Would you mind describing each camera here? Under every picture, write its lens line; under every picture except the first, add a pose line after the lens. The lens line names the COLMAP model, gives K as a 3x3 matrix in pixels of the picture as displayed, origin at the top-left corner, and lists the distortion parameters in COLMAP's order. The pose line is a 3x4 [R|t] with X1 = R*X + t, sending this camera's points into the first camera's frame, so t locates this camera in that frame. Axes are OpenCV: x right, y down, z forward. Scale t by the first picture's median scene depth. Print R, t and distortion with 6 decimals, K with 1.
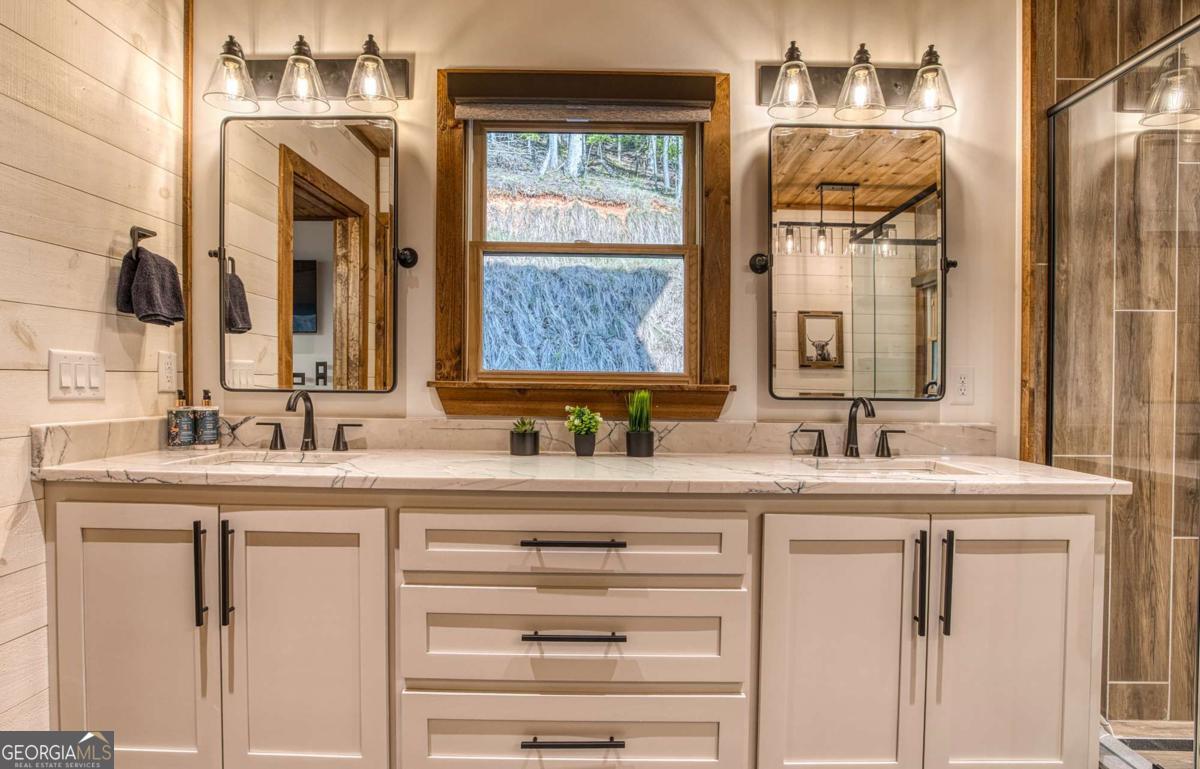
lens RADIAL K [[622.0, 0, 601.3], [0, 622.0, 390.9], [0, 0, 1]] dist [-0.008029, 0.000790]
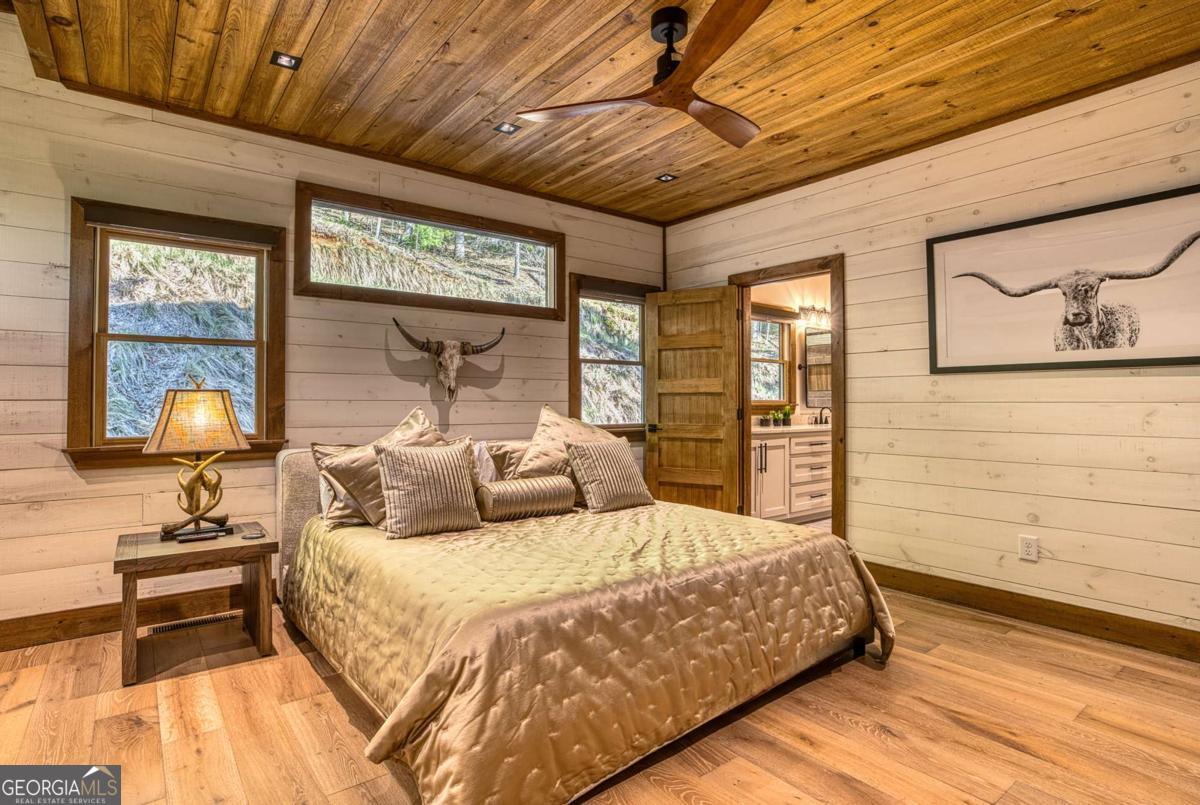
lens RADIAL K [[609.1, 0, 568.7], [0, 609.1, 397.3], [0, 0, 1]] dist [-0.021143, 0.004177]
pose [[0.802821, -0.007750, 0.596169, -2.769937], [0.017961, 0.999776, -0.011190, -0.030880], [-0.595949, 0.019691, 0.802781, -0.891296]]
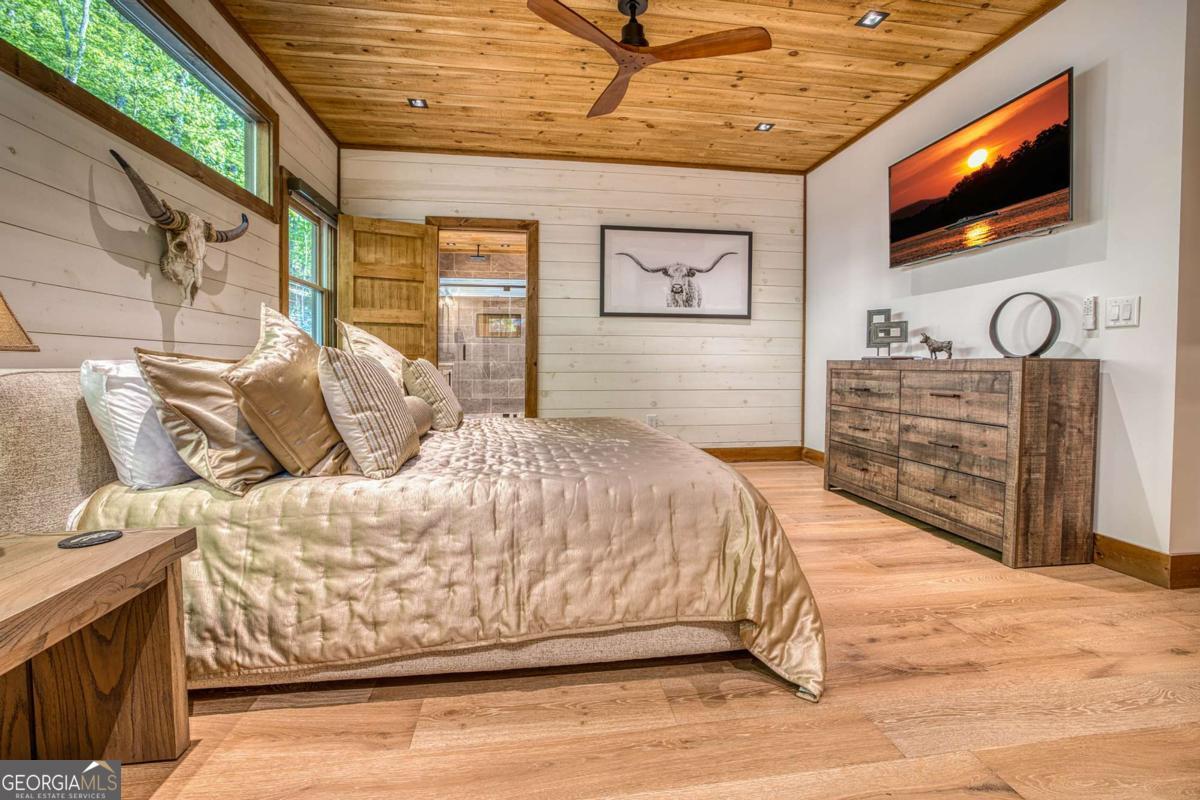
lens RADIAL K [[527.1, 0, 596.4], [0, 527.1, 379.5], [0, 0, 1]] dist [-0.026467, 0.002449]
pose [[-0.141924, -0.041345, 0.989014, -3.169496], [0.010107, 0.999015, 0.043214, 0.080187], [-0.989826, 0.016129, -0.141367, 0.290378]]
